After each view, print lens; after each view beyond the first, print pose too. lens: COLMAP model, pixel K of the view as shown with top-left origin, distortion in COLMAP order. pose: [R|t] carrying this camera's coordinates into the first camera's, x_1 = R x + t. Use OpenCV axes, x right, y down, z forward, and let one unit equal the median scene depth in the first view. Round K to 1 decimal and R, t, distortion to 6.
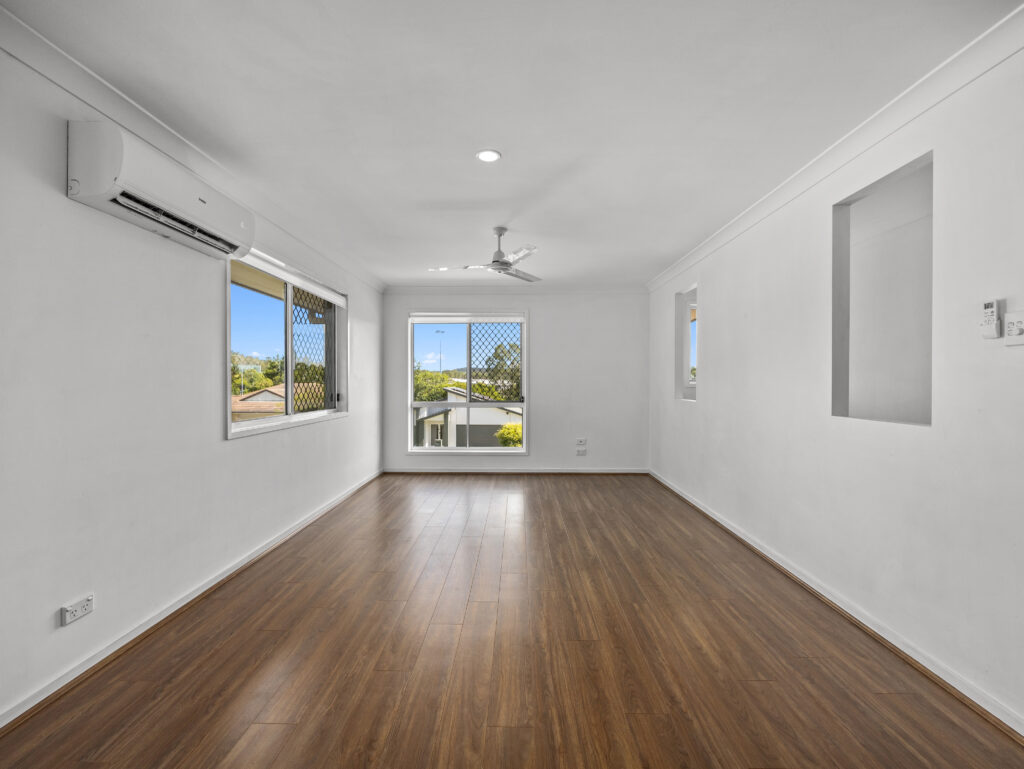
lens RADIAL K [[438.9, 0, 508.9], [0, 438.9, 382.5], [0, 0, 1]] dist [-0.005397, -0.000776]
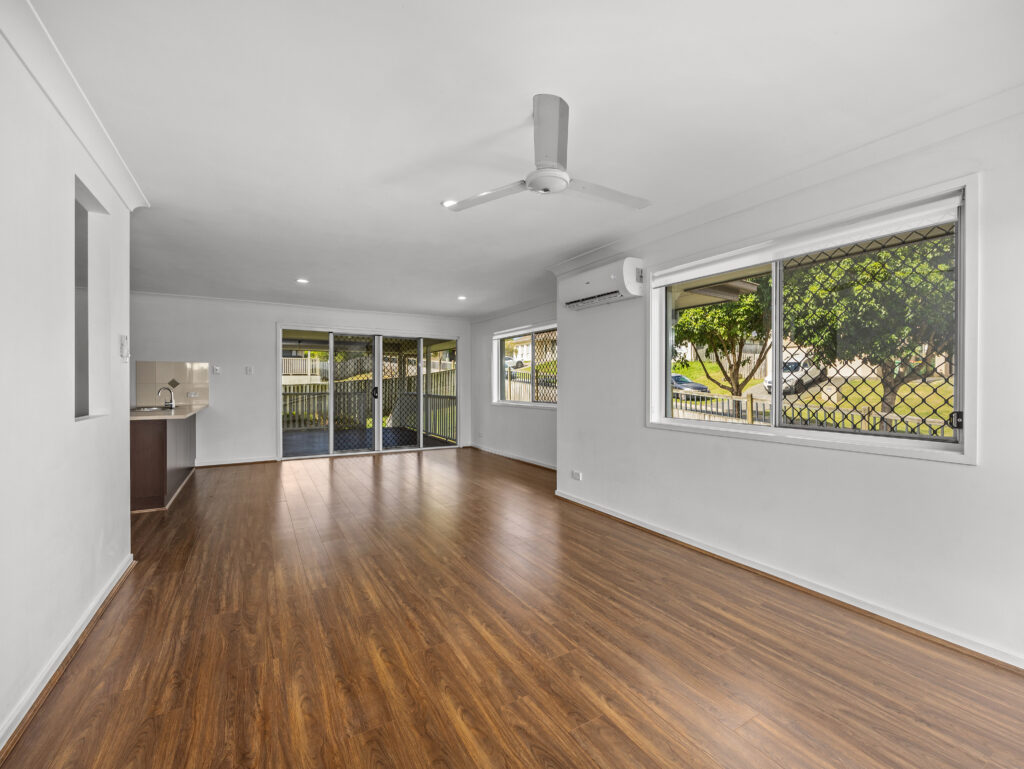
lens RADIAL K [[438.9, 0, 509.2], [0, 438.9, 385.3], [0, 0, 1]] dist [-0.005397, -0.000776]
pose [[-0.855914, -0.001002, -0.517117, 0.364837], [-0.005550, 0.999958, 0.007249, -0.002531], [0.517088, 0.009075, -0.855884, 1.718930]]
